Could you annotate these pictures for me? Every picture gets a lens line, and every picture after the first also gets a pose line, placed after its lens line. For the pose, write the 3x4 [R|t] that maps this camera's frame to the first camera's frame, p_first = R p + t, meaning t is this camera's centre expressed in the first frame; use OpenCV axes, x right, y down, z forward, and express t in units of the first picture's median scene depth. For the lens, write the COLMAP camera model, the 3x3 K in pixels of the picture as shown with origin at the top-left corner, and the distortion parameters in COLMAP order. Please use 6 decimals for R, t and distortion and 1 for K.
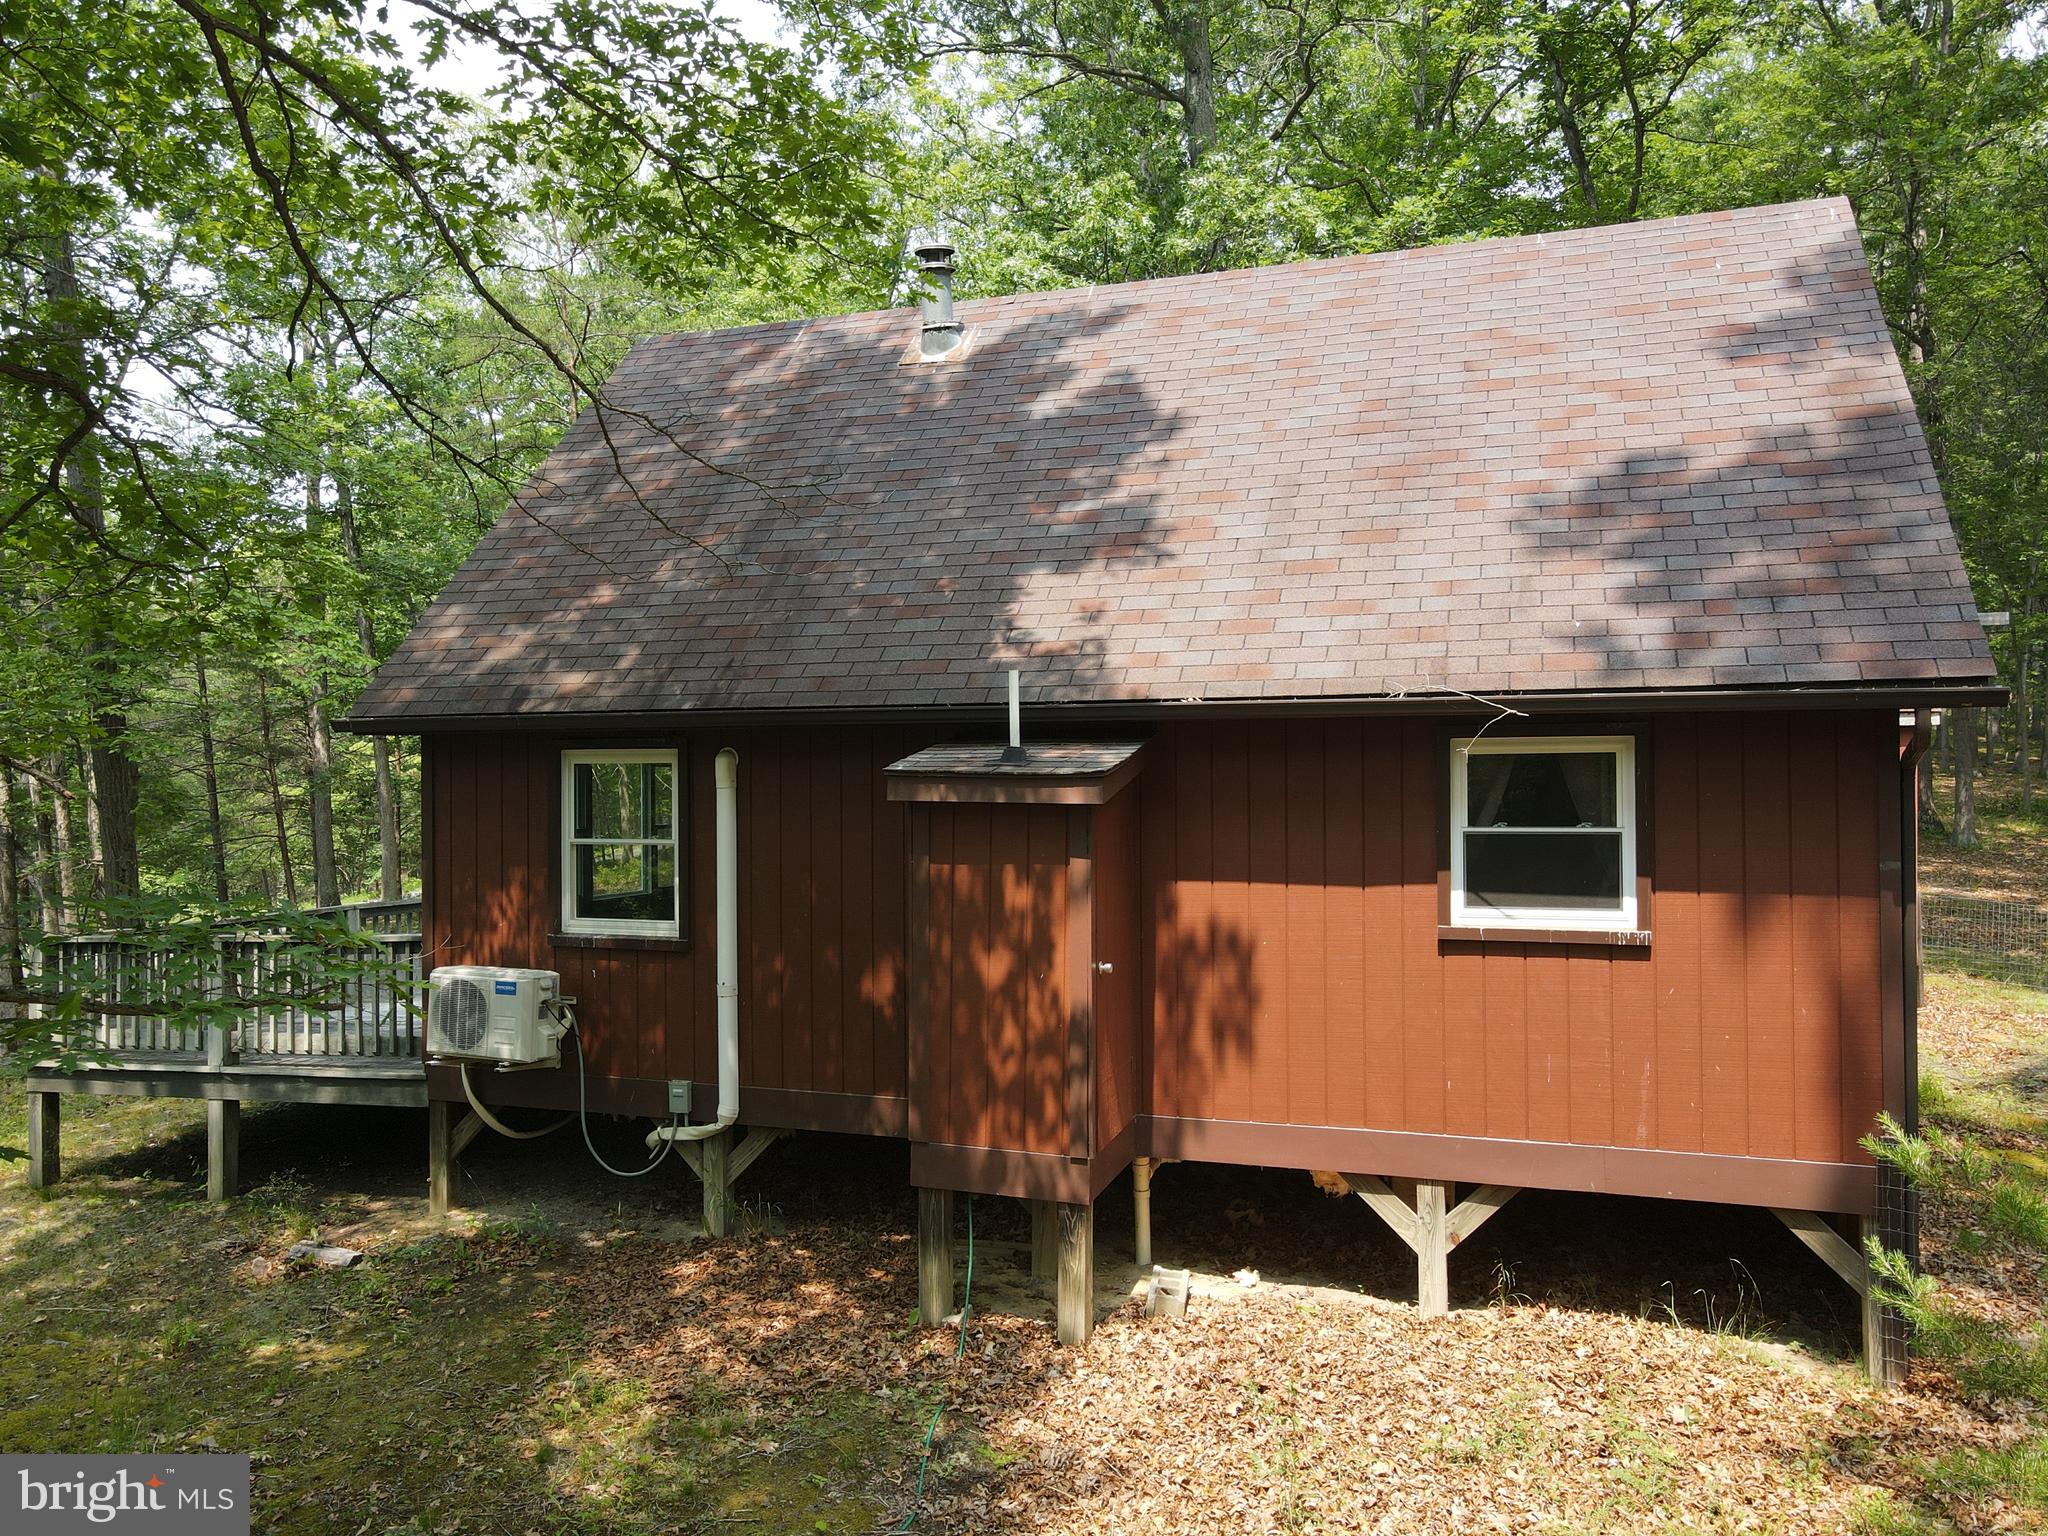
lens RADIAL K [[1492.9, 0, 1024.0], [0, 1492.9, 768.0], [0, 0, 1]] dist [0.028469, 0.004260]
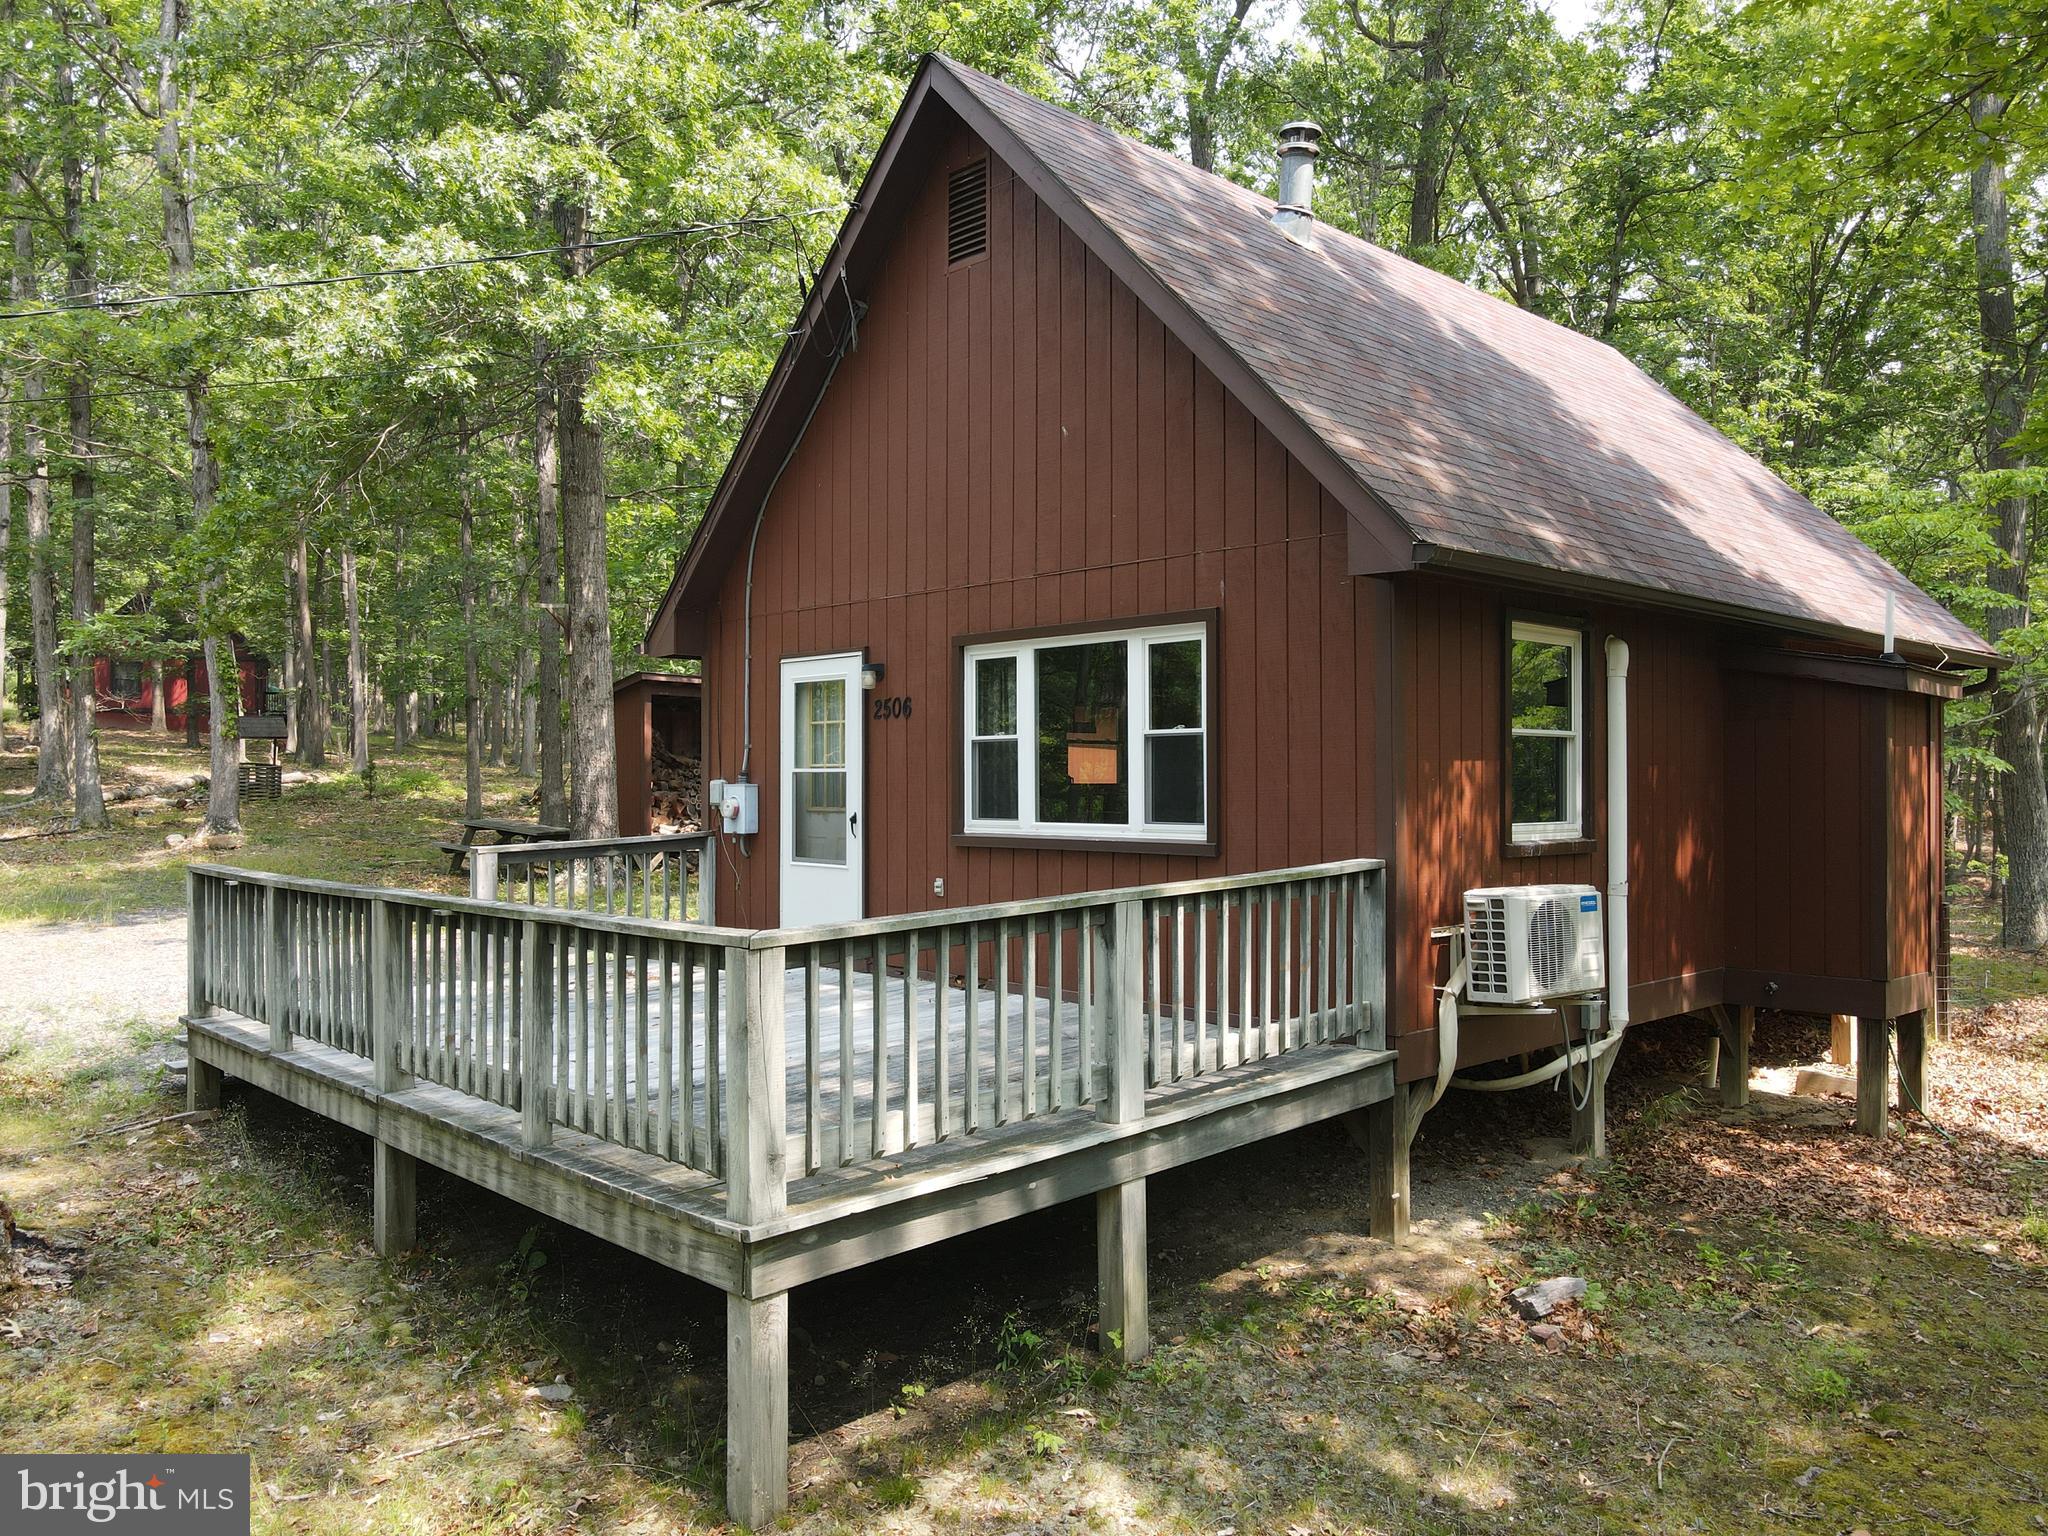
lens RADIAL K [[1503.5, 0, 1017.1], [0, 1503.5, 778.0], [0, 0, 1]] dist [-0.007145, 0.035511]
pose [[0.455550, 0.004902, 0.890197, -1.386743], [-0.003415, 0.999987, -0.003758, 0.092557], [-0.890204, -0.001328, 0.455561, 1.022374]]
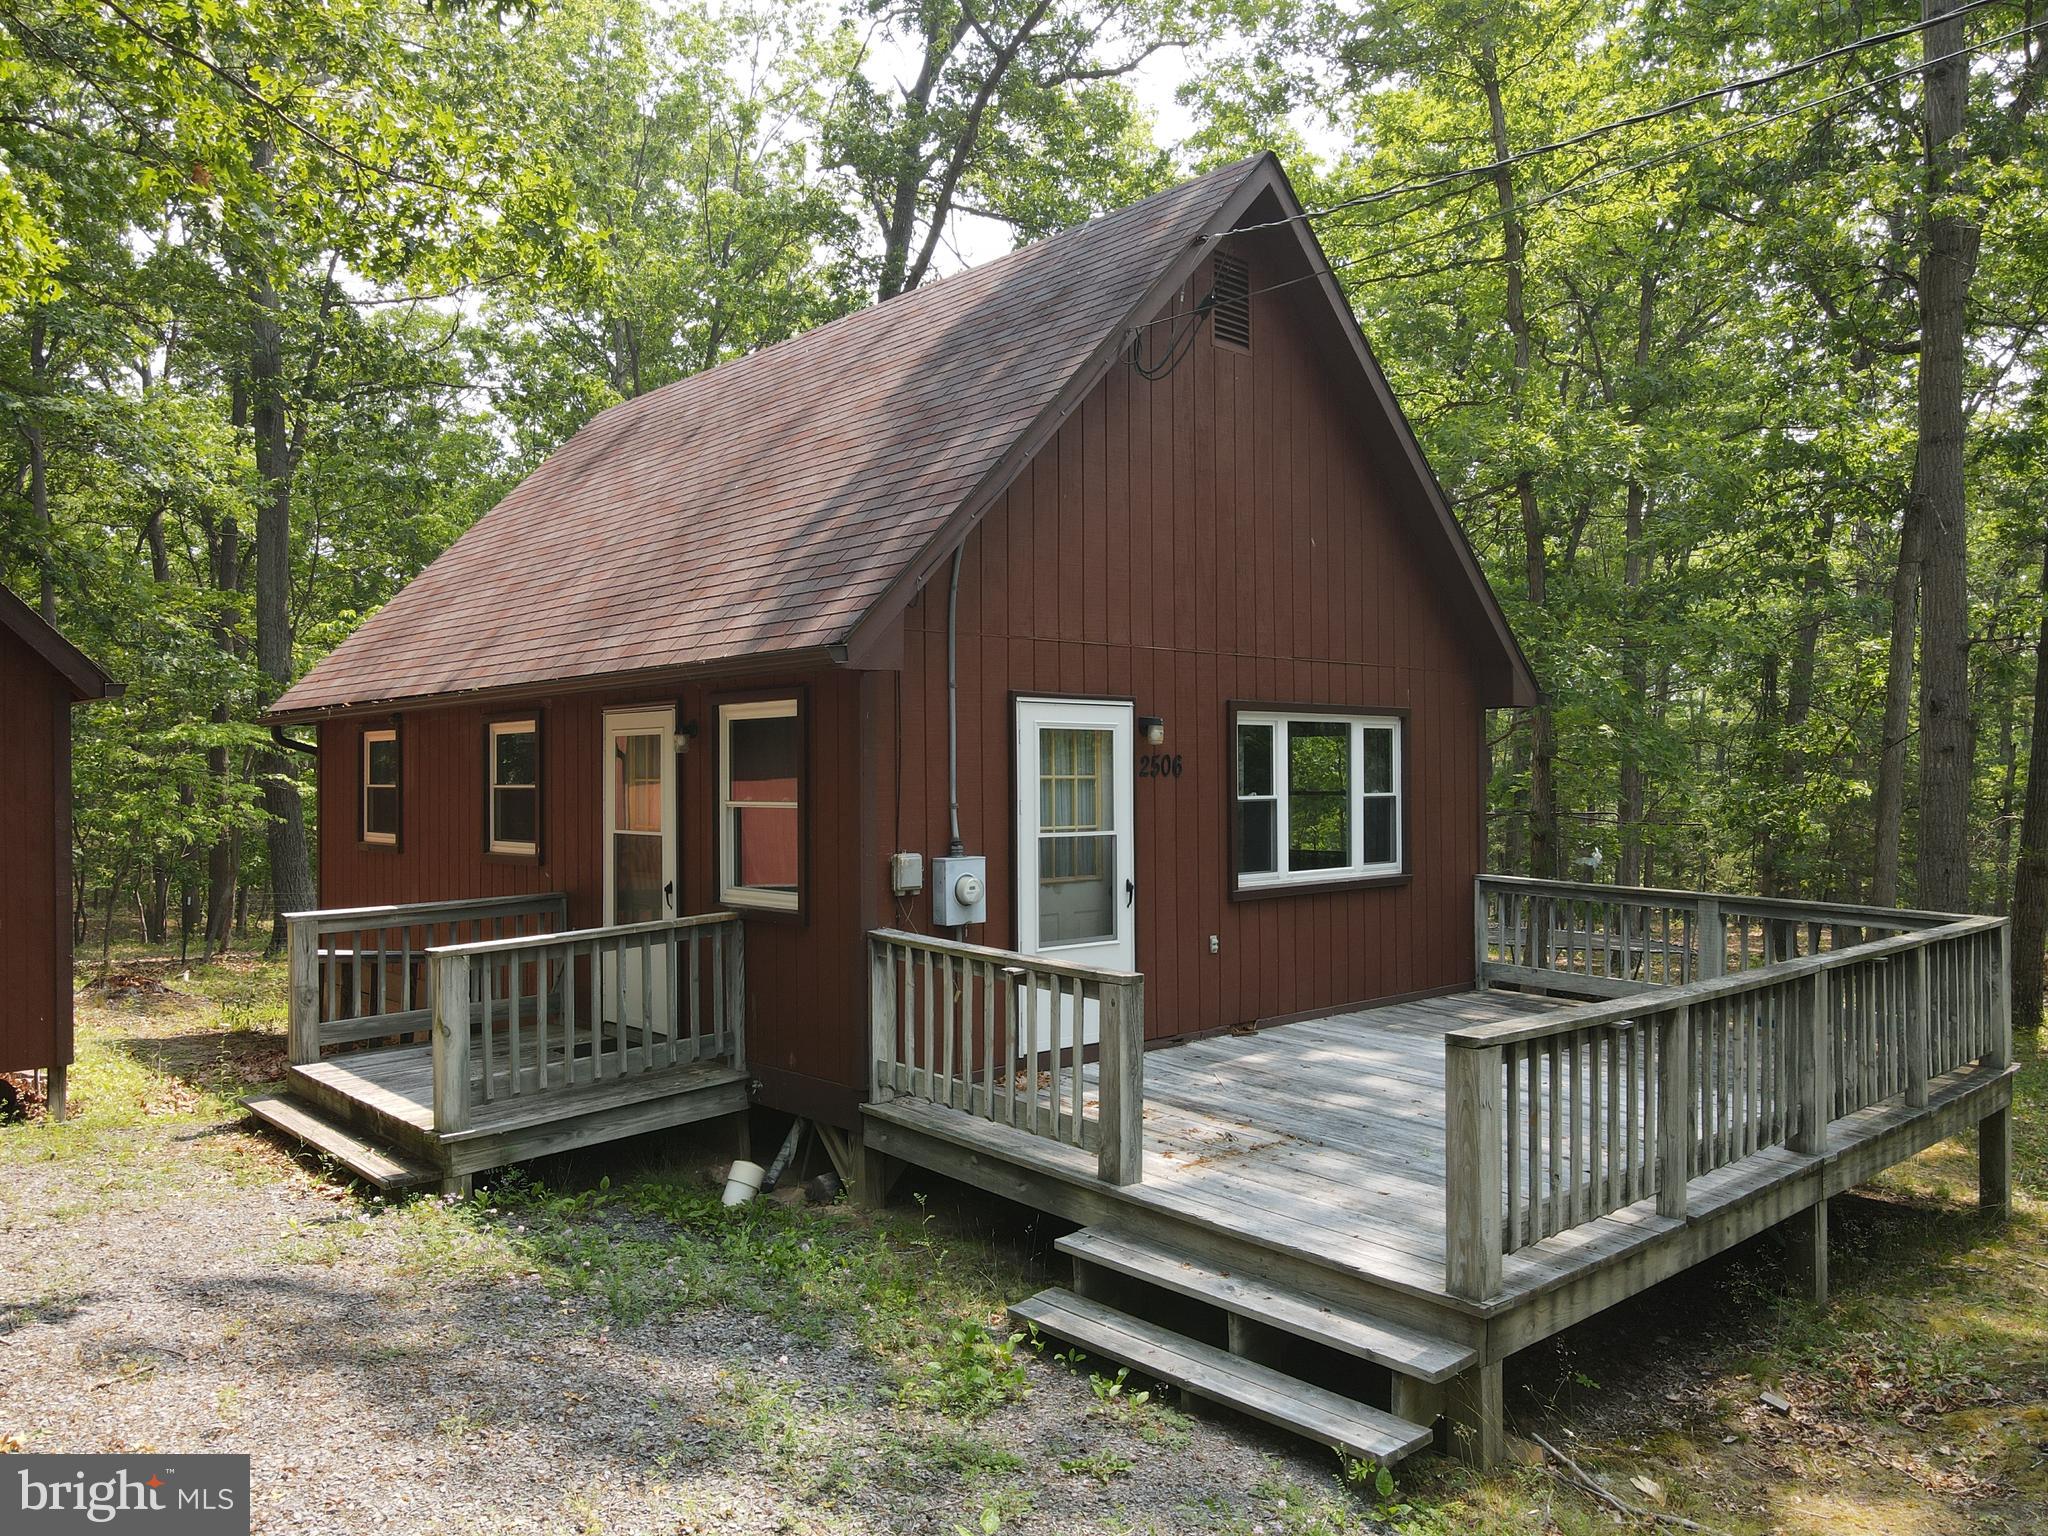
lens RADIAL K [[1503.5, 0, 1017.1], [0, 1503.5, 778.0], [0, 0, 1]] dist [-0.007145, 0.035511]
pose [[-0.877966, 0.010225, 0.478614, -0.794896], [0.008275, 0.999947, -0.006183, 0.046736], [-0.478652, -0.001467, -0.878004, 2.764033]]
